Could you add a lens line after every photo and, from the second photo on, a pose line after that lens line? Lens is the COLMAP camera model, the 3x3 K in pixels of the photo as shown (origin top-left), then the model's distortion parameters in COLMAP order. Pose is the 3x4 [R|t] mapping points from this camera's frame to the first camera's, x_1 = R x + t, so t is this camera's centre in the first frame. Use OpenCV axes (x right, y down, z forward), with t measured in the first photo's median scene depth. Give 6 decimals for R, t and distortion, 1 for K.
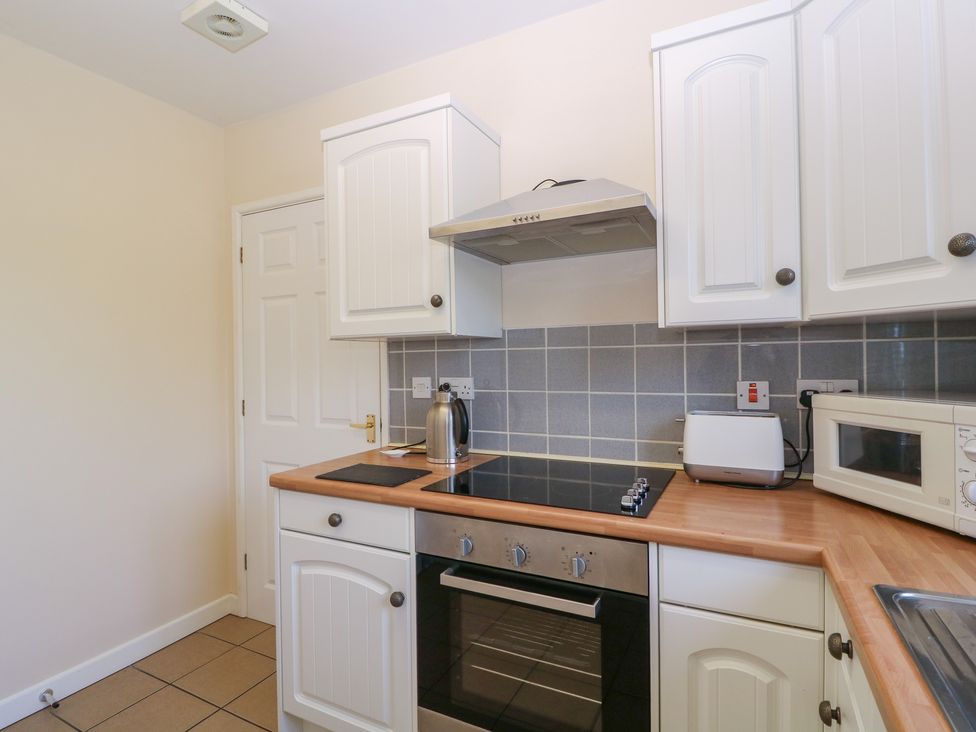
lens RADIAL K [[508.4, 0, 480.6], [0, 508.4, 363.5], [0, 0, 1]] dist [-0.003581, -0.010371]
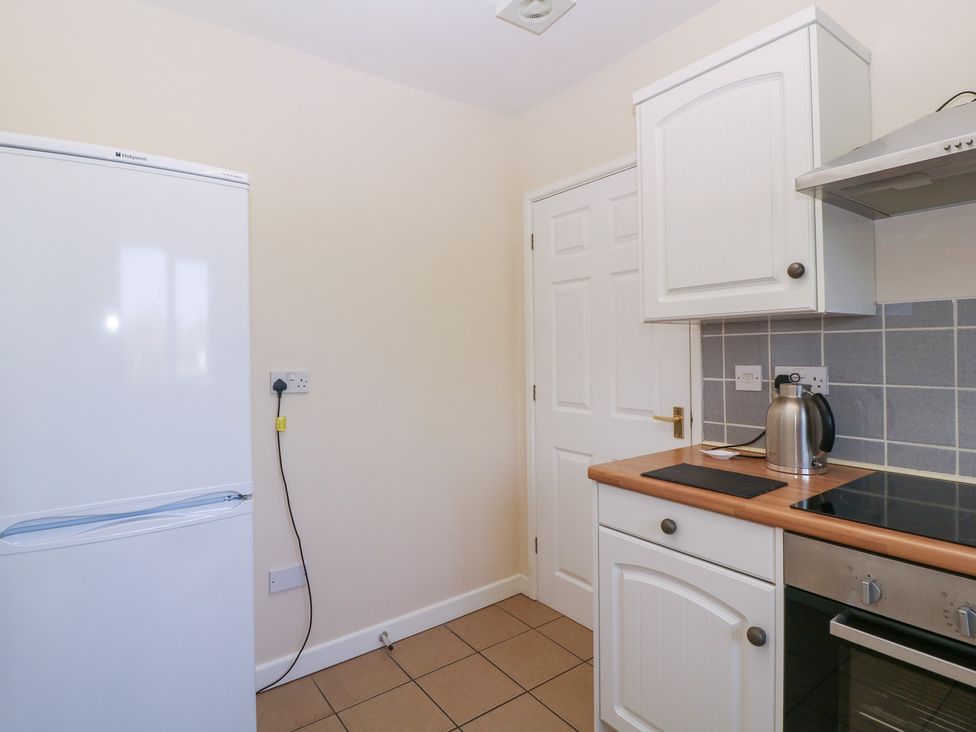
lens RADIAL K [[515.2, 0, 471.3], [0, 515.2, 354.8], [0, 0, 1]] dist [-0.009552, -0.008388]
pose [[0.888013, 0.007219, -0.459763, -0.153421], [-0.003085, 0.999948, 0.009742, 0.002691], [0.459809, -0.007233, 0.887988, 0.046716]]
